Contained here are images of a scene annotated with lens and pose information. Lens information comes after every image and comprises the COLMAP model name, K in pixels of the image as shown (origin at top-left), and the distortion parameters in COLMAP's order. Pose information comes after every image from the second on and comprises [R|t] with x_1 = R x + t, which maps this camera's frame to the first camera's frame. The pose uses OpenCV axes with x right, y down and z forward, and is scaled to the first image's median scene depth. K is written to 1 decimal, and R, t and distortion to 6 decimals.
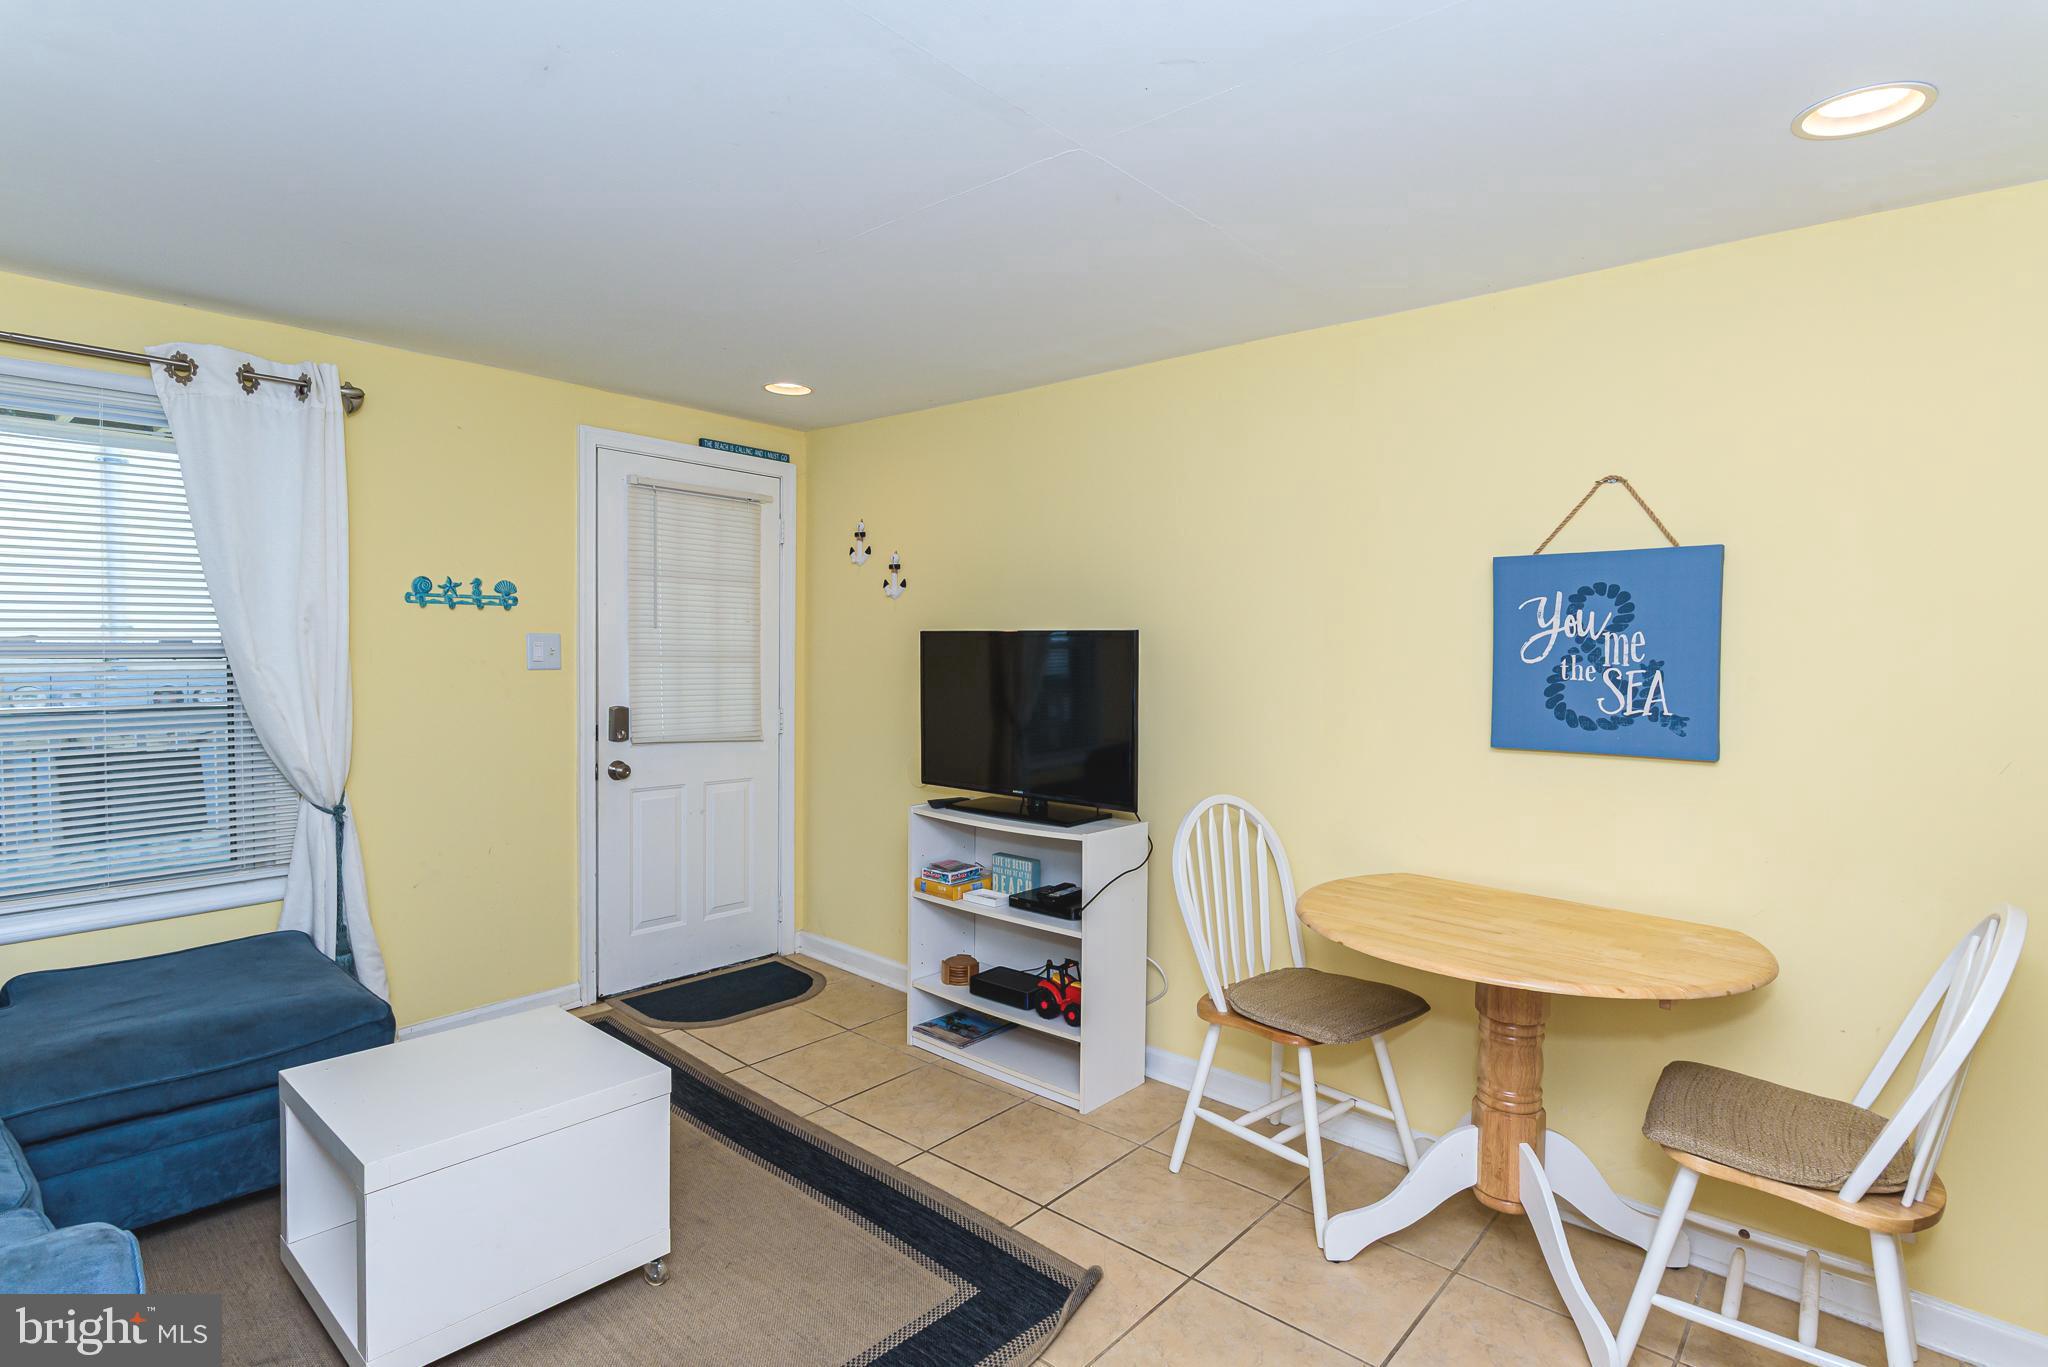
lens RADIAL K [[1014.5, 0, 1019.3], [0, 1014.5, 692.0], [0, 0, 1]] dist [0.001404, 0.000081]
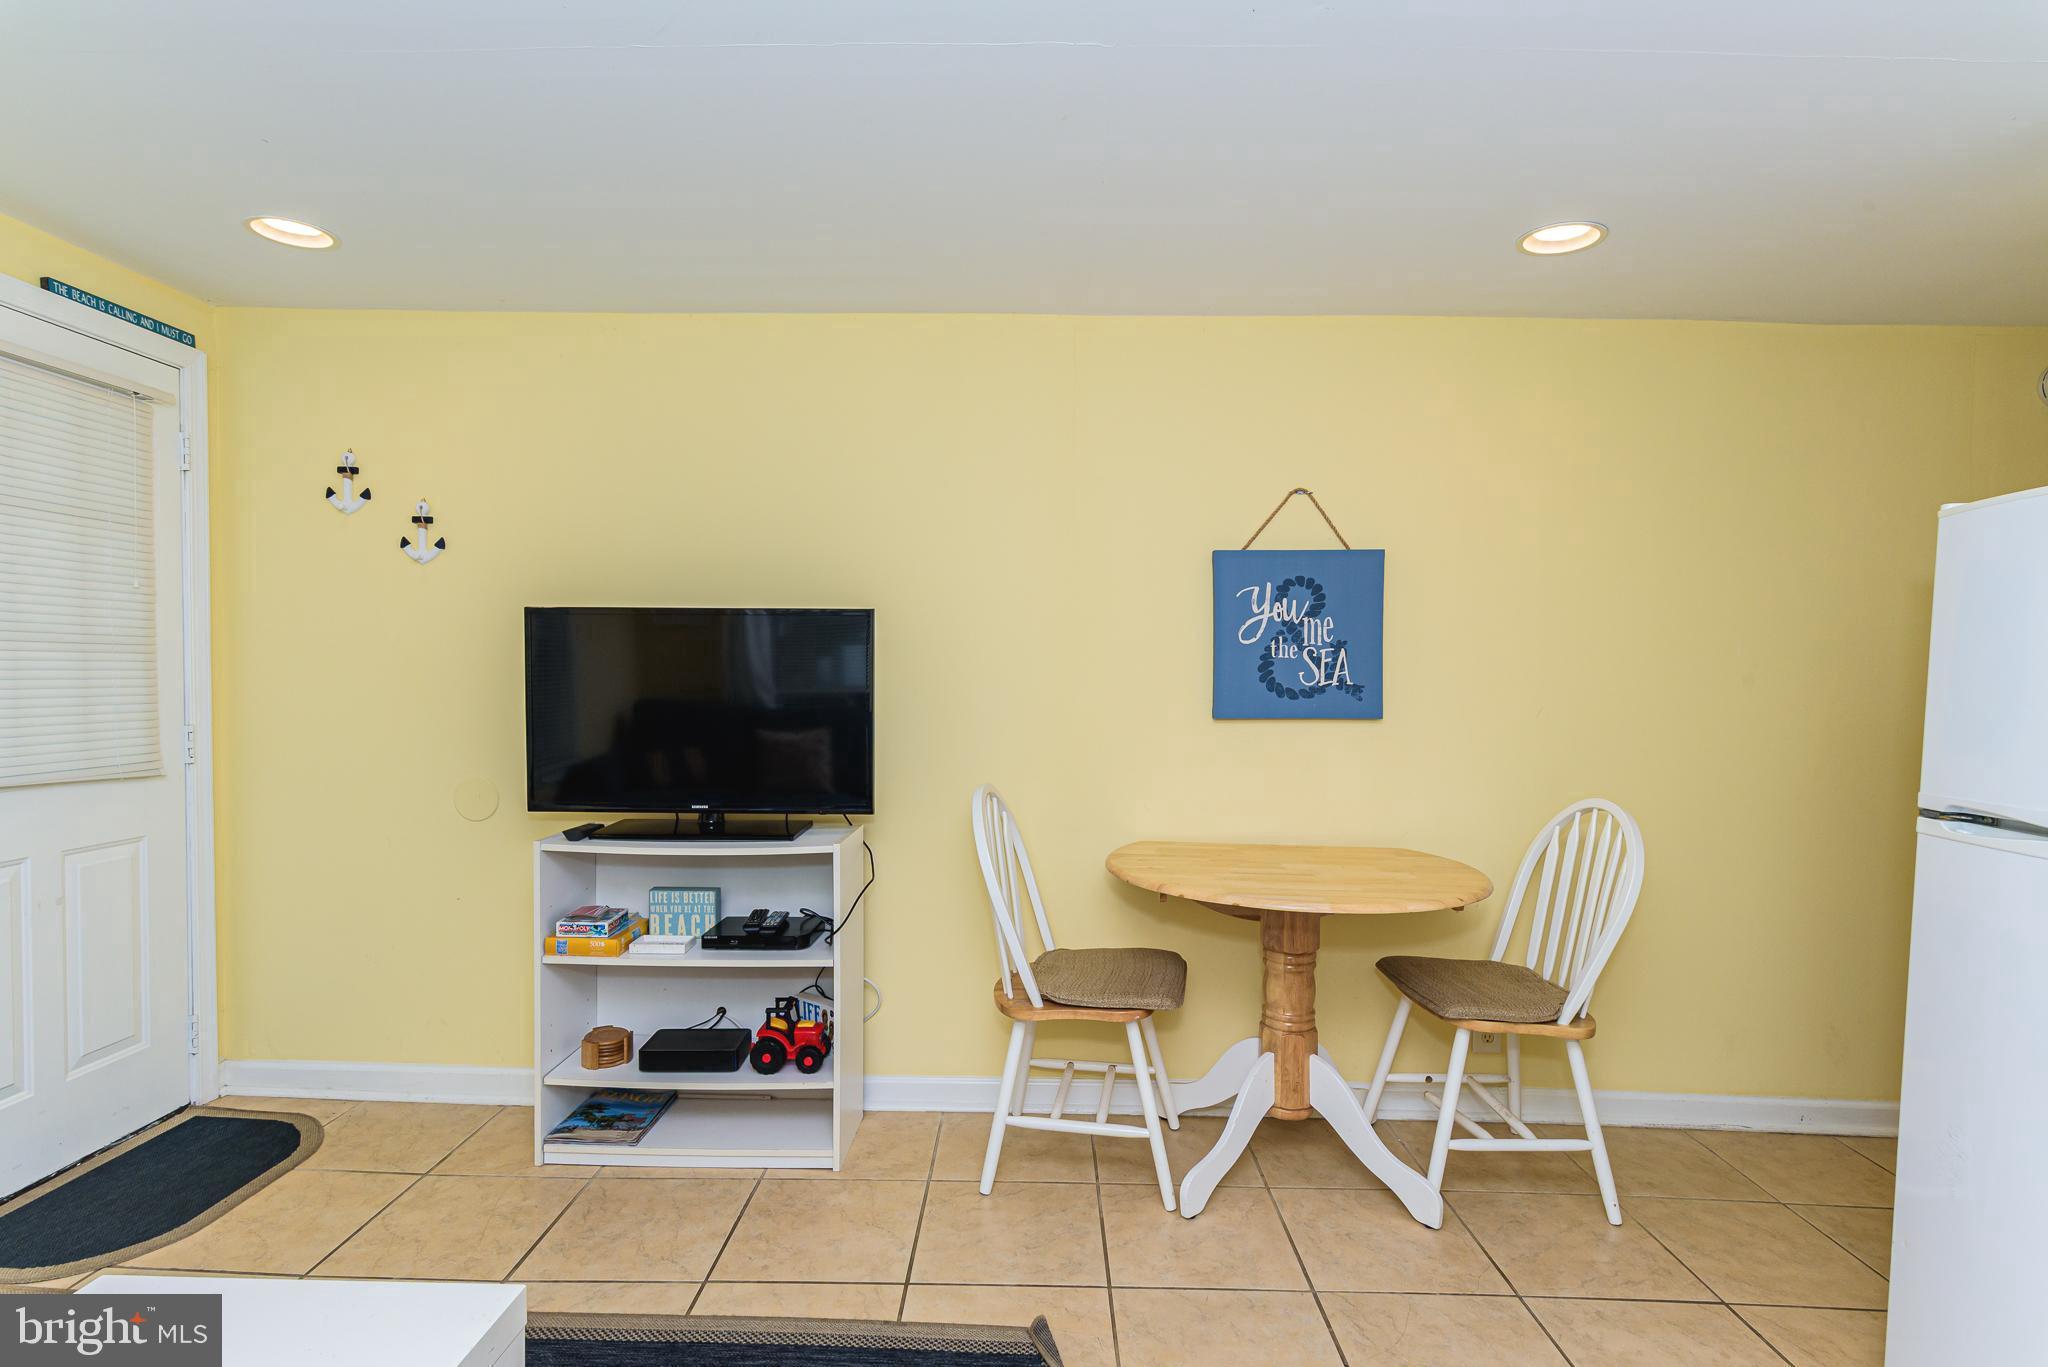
lens RADIAL K [[1014.5, 0, 1019.3], [0, 1014.5, 692.0], [0, 0, 1]] dist [0.001404, 0.000081]
pose [[0.763754, -0.023223, 0.645089, -0.358418], [0.028927, 0.999580, 0.001737, 0.013876], [-0.644859, 0.017333, 0.764105, 0.234787]]
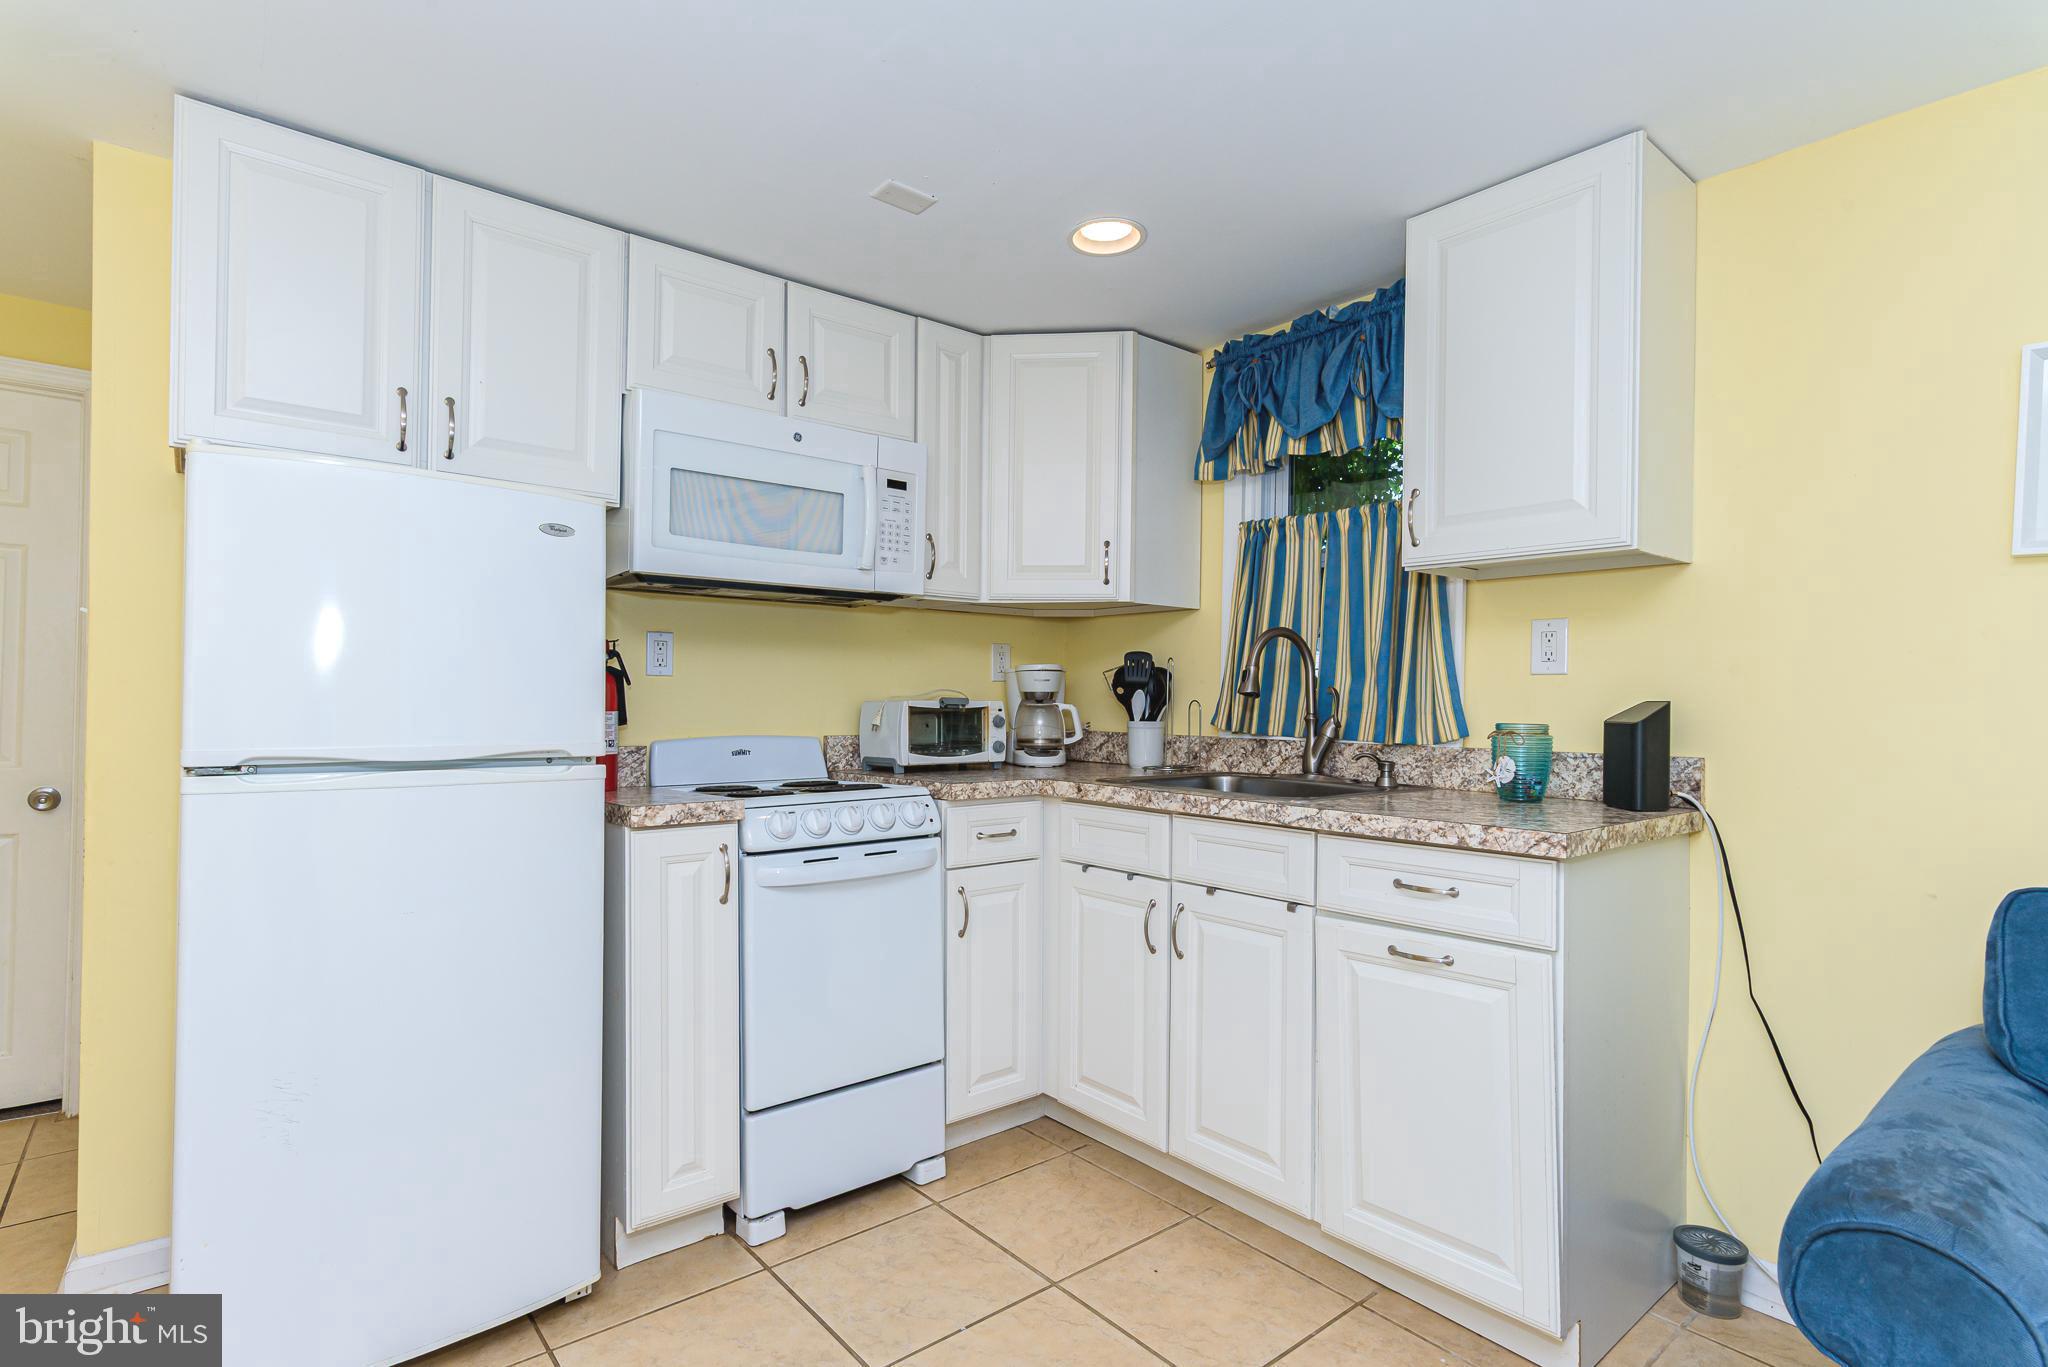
lens RADIAL K [[992.4, 0, 1021.9], [0, 992.4, 692.7], [0, 0, 1]] dist [0.000656, -0.001037]
pose [[-0.986206, -0.029023, 0.162958, -0.106873], [-0.023469, 0.999080, 0.035904, 0.028851], [-0.163850, 0.031585, -0.985979, 0.771356]]
